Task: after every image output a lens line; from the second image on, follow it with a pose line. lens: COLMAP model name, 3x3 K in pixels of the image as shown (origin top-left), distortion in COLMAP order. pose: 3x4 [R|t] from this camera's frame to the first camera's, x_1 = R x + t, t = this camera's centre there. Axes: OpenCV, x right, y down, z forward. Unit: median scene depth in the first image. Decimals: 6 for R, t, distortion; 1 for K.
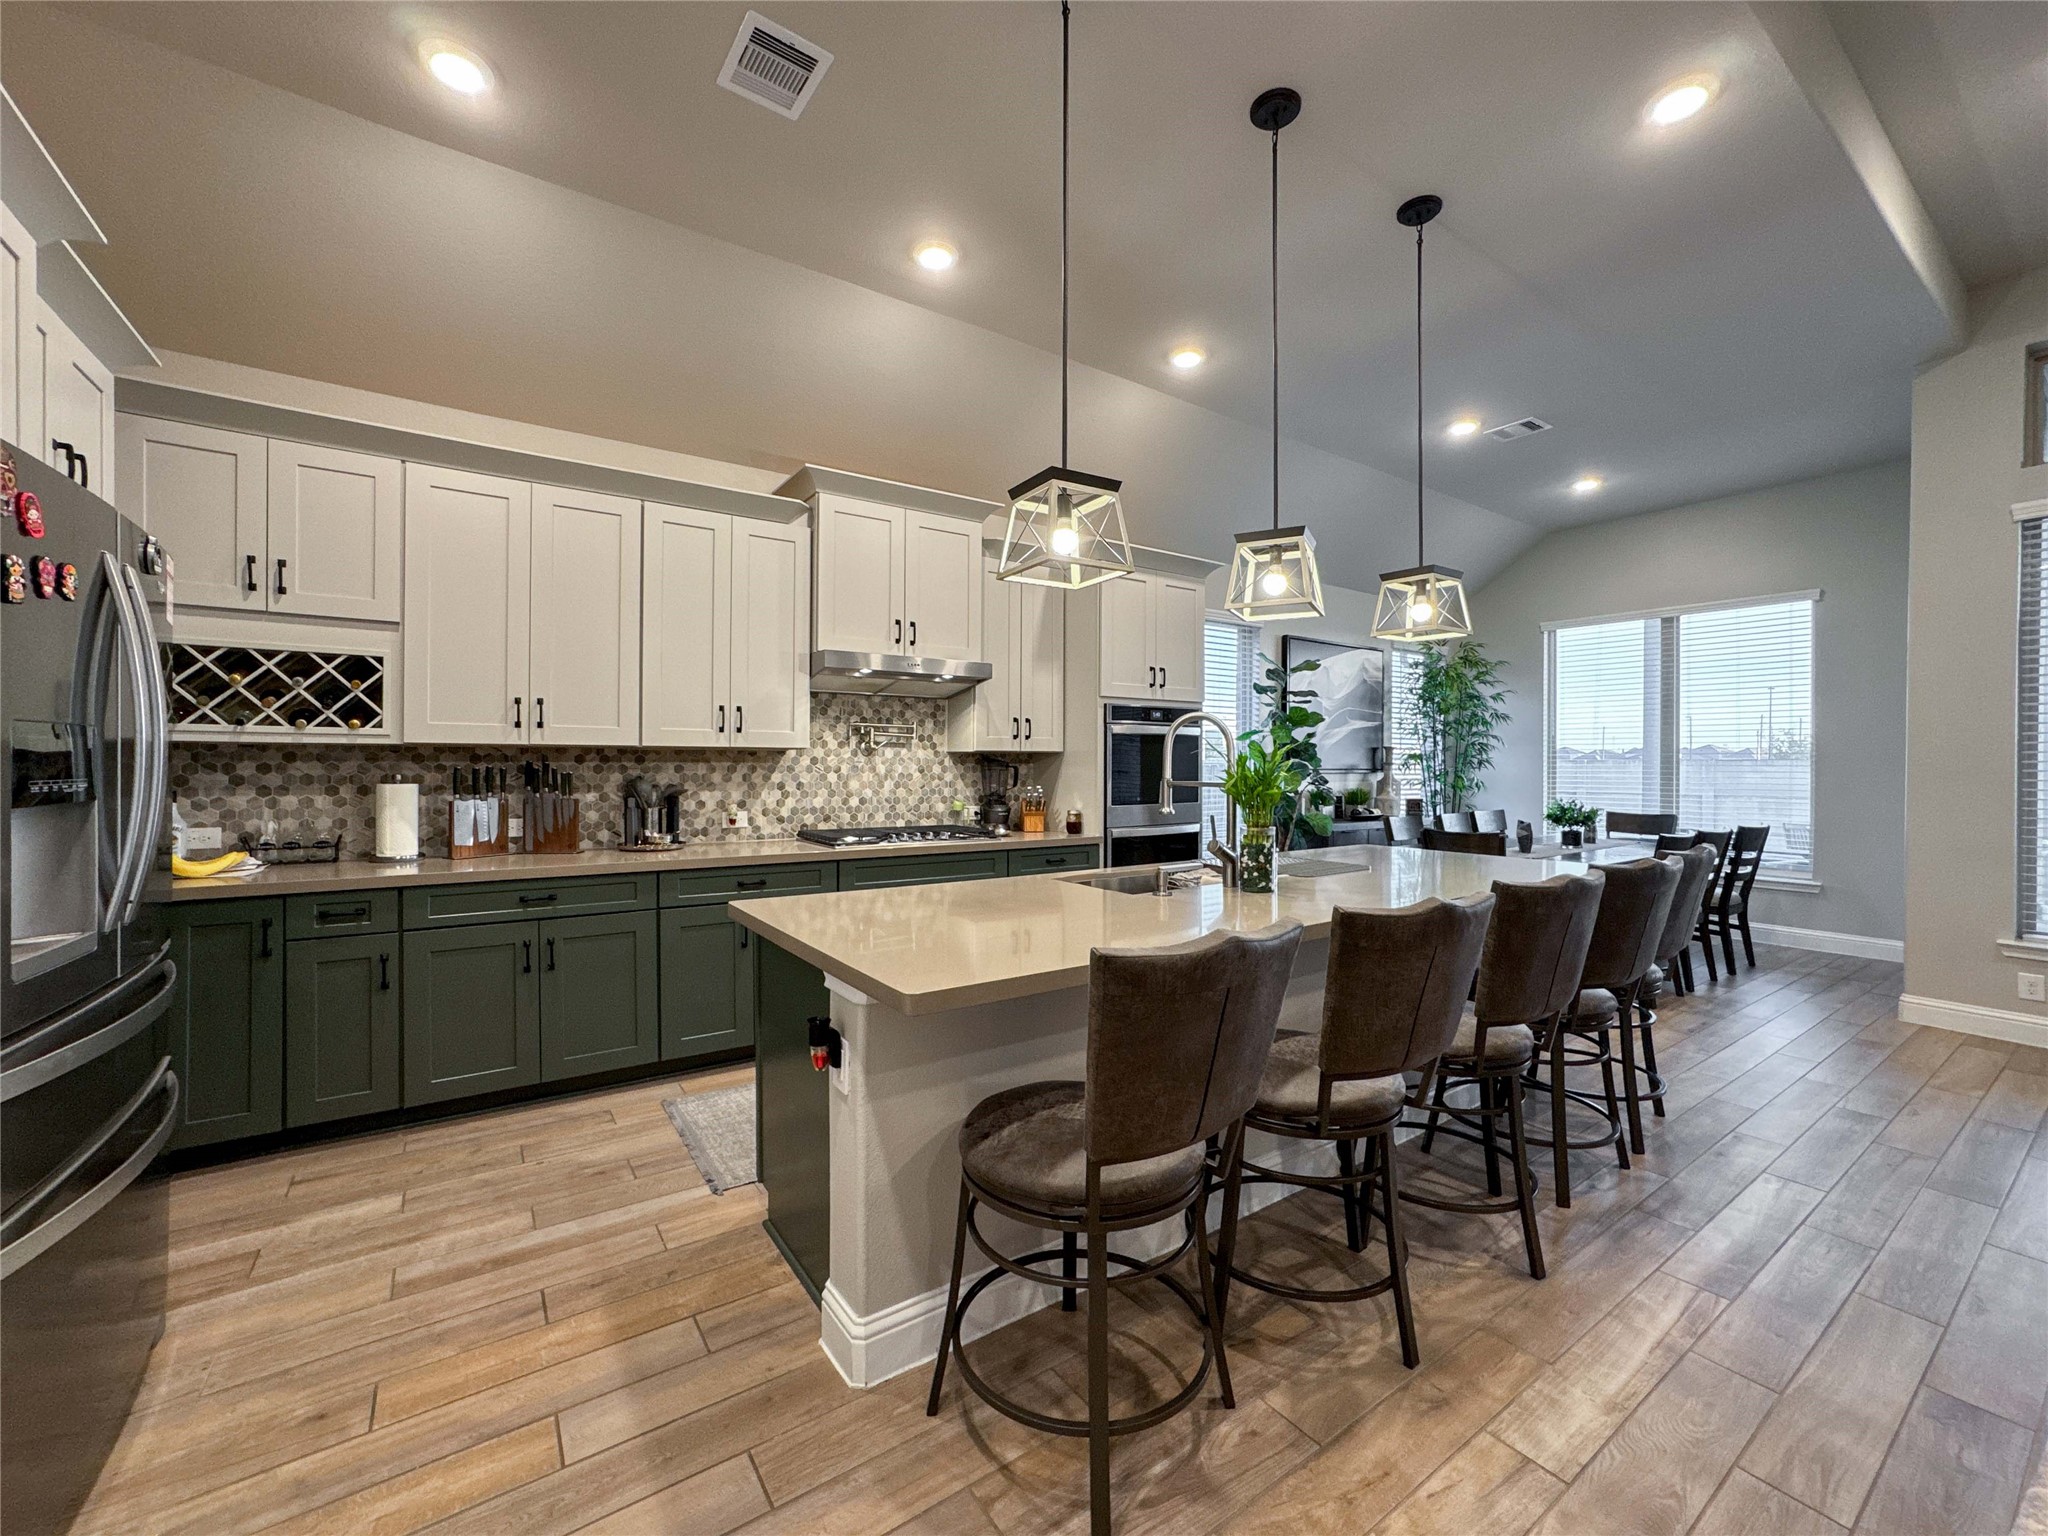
lens RADIAL K [[835.0, 0, 1023.4], [0, 835.0, 764.9], [0, 0, 1]] dist [-0.027901, 0.012478]
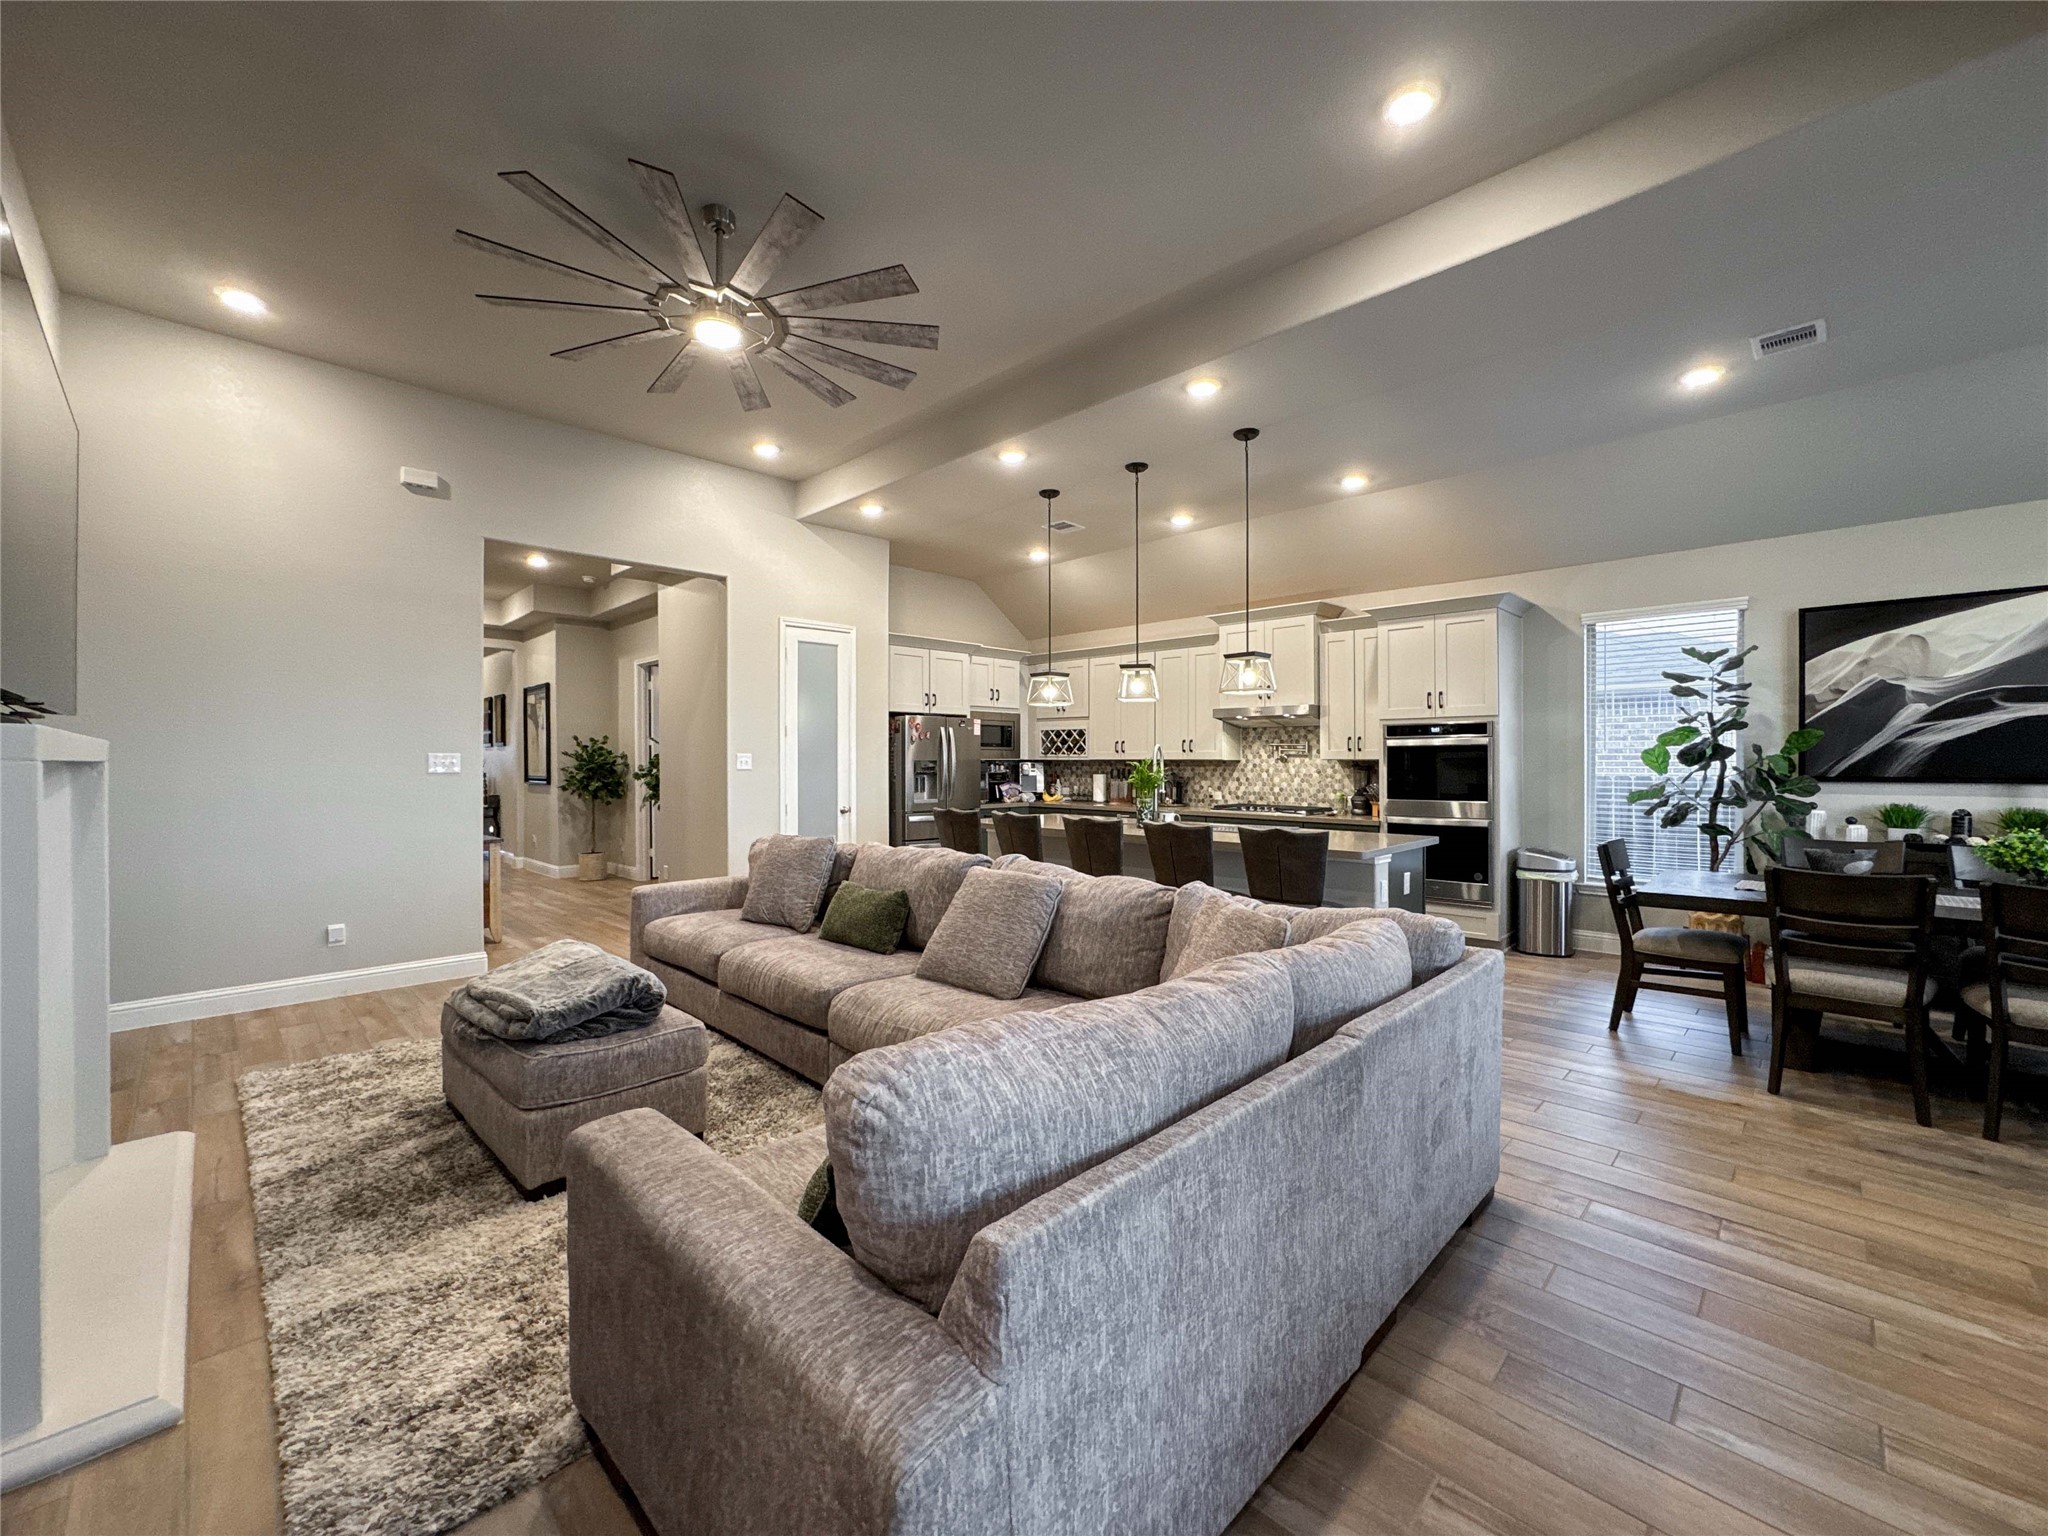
lens RADIAL K [[835.0, 0, 986.6], [0, 835.0, 759.2], [0, 0, 1]] dist [-0.027901, 0.012478]
pose [[0.161911, -0.004627, -0.986795, 1.416626], [-0.001481, 0.999987, -0.004931, -0.009367], [0.986804, 0.002260, 0.161902, 0.140521]]
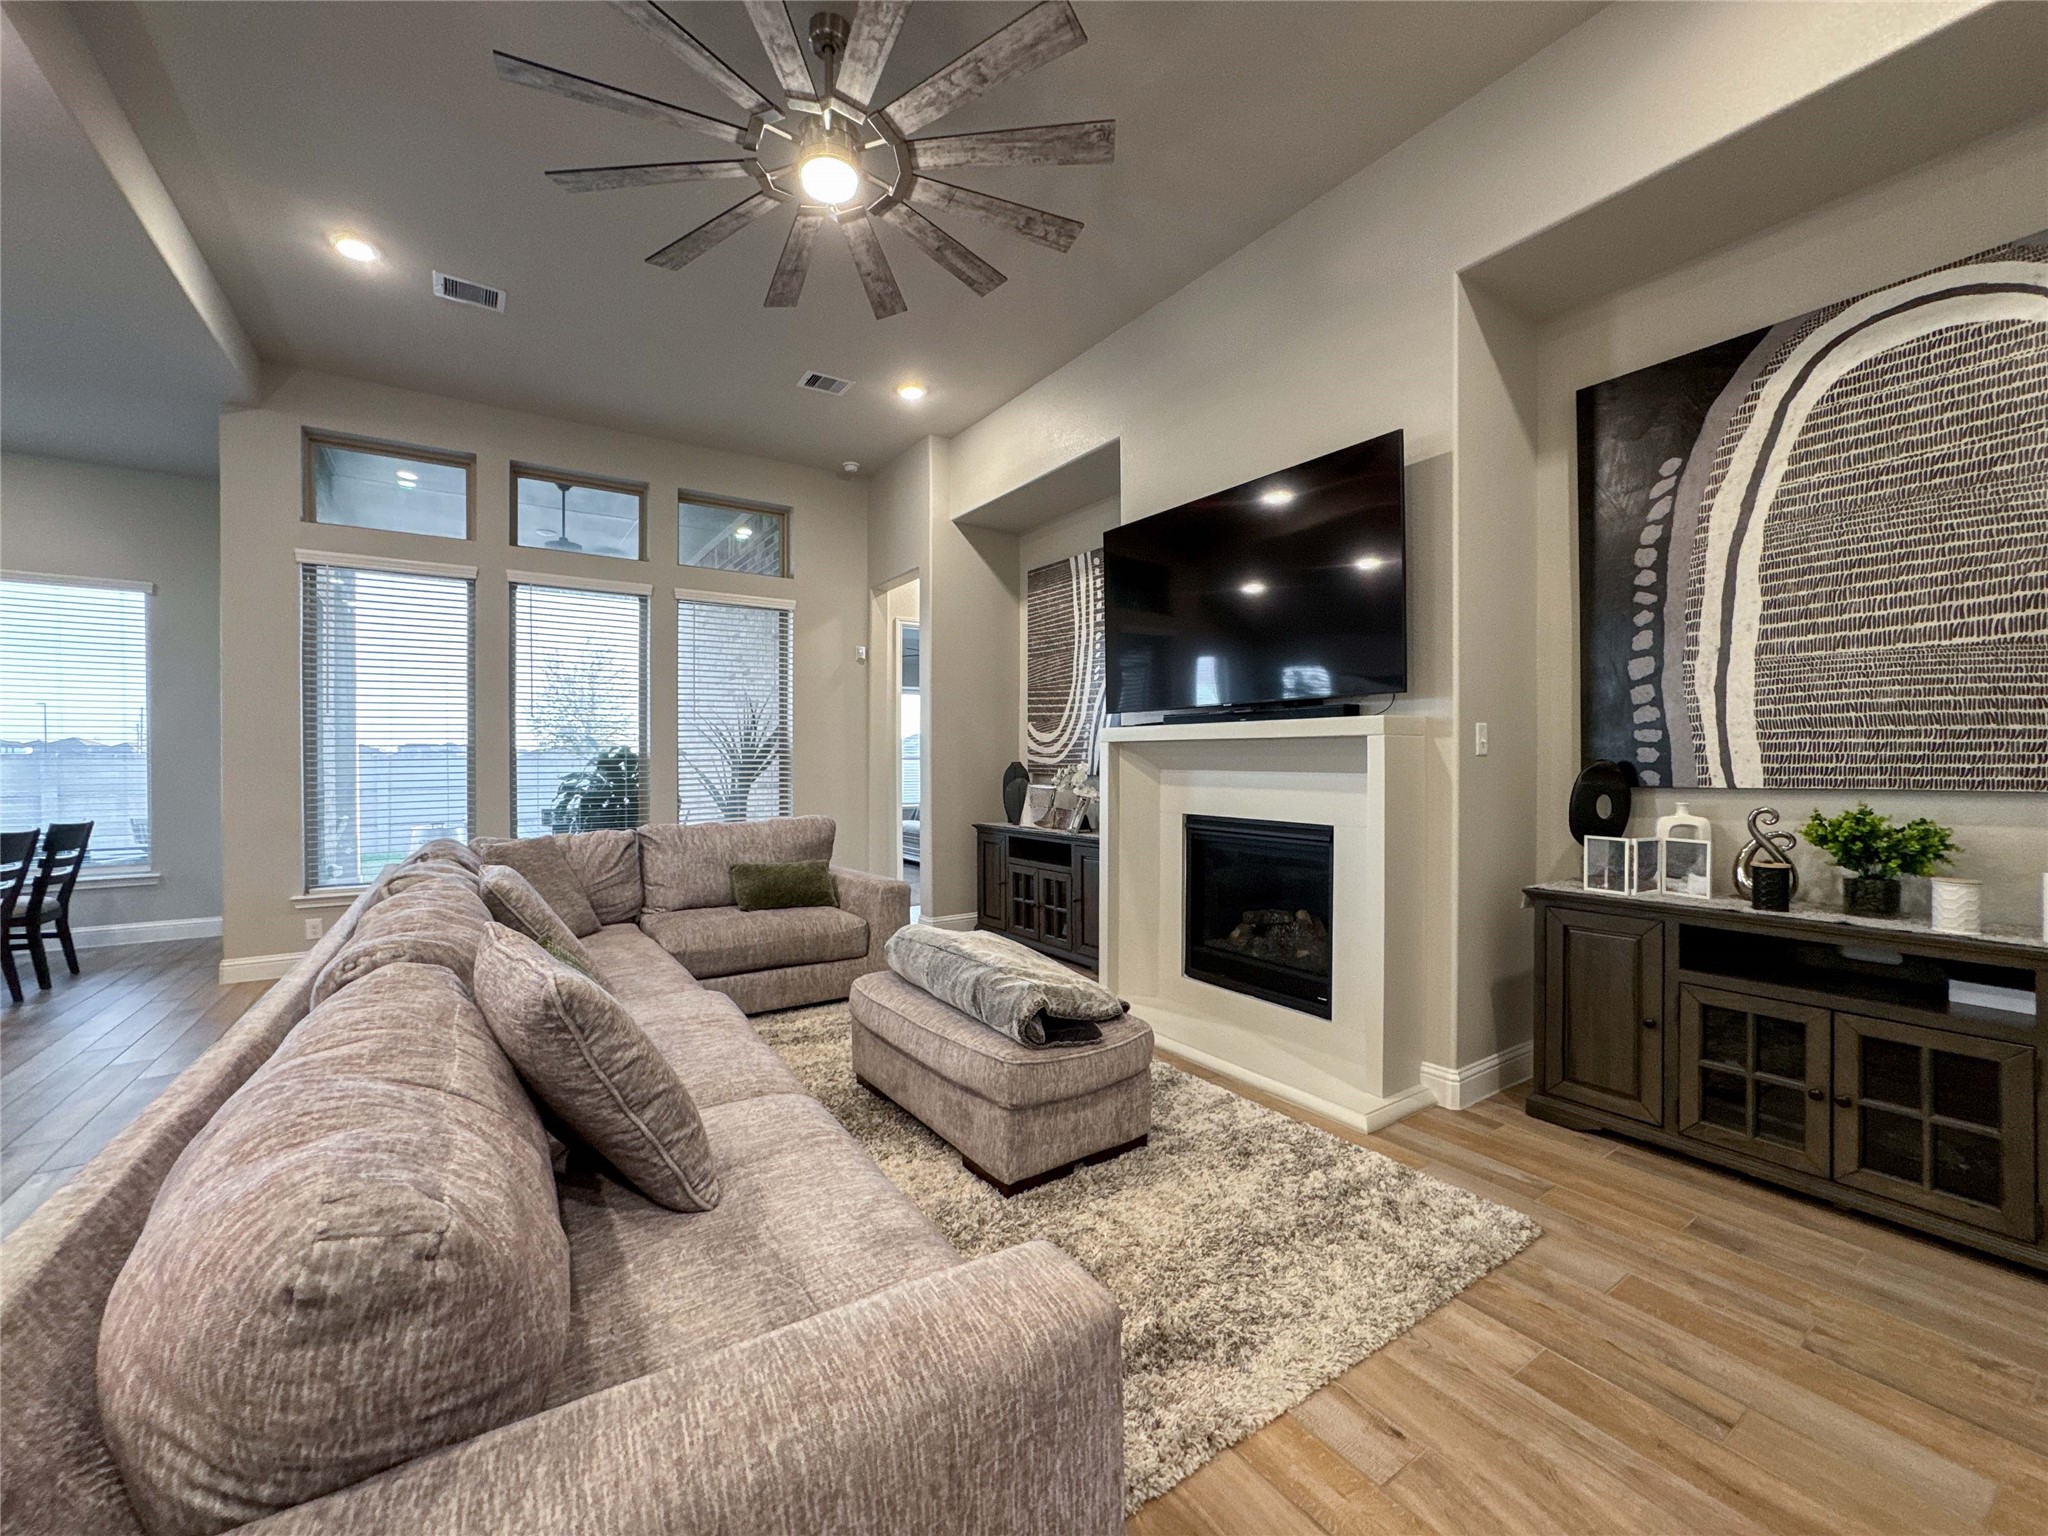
lens RADIAL K [[835.0, 0, 1018.2], [0, 835.0, 765.2], [0, 0, 1]] dist [-0.027901, 0.012478]
pose [[0.019260, -0.012031, 0.999742, -0.028154], [0.005025, 0.999916, 0.011937, 0.003355], [-0.999802, 0.004794, 0.019319, -0.106778]]
